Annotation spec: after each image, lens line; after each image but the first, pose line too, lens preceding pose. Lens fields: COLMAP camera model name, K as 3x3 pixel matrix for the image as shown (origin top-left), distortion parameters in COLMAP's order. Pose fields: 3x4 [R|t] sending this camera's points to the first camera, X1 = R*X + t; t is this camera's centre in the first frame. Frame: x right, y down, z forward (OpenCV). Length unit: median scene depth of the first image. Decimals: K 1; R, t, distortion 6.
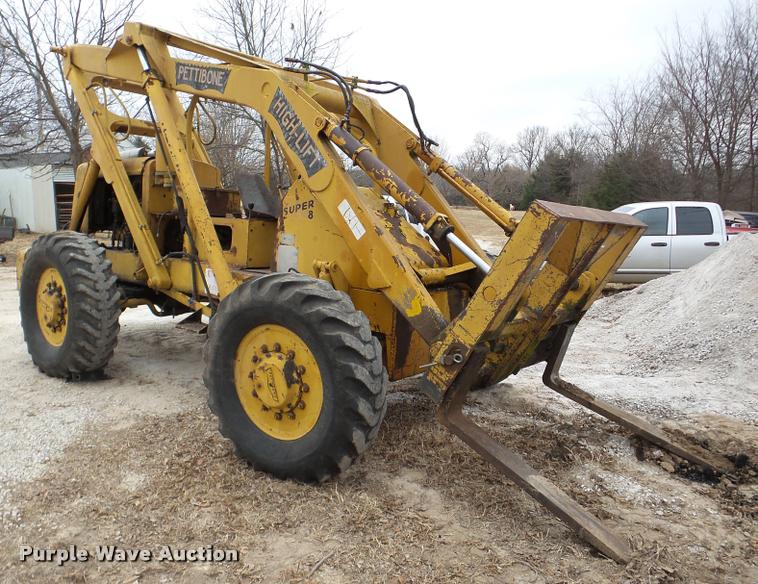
lens RADIAL K [[583.5, 0, 379.5], [0, 583.5, 267.7], [0, 0, 1]] dist [-0.020708, 0.005221]
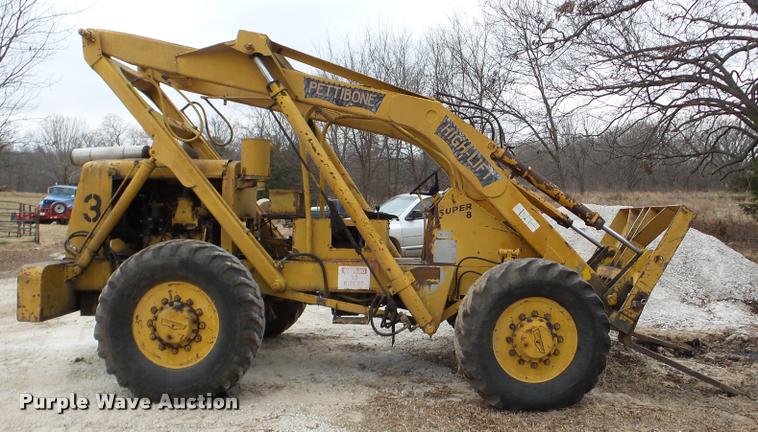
lens RADIAL K [[563.1, 0, 380.8], [0, 563.1, 213.6], [0, 0, 1]] dist [0.009508, -0.002050]
pose [[0.804174, -0.033907, 0.593427, -1.042750], [0.072108, 0.996563, -0.040775, -0.058076], [-0.590004, 0.075581, 0.803855, 0.113692]]
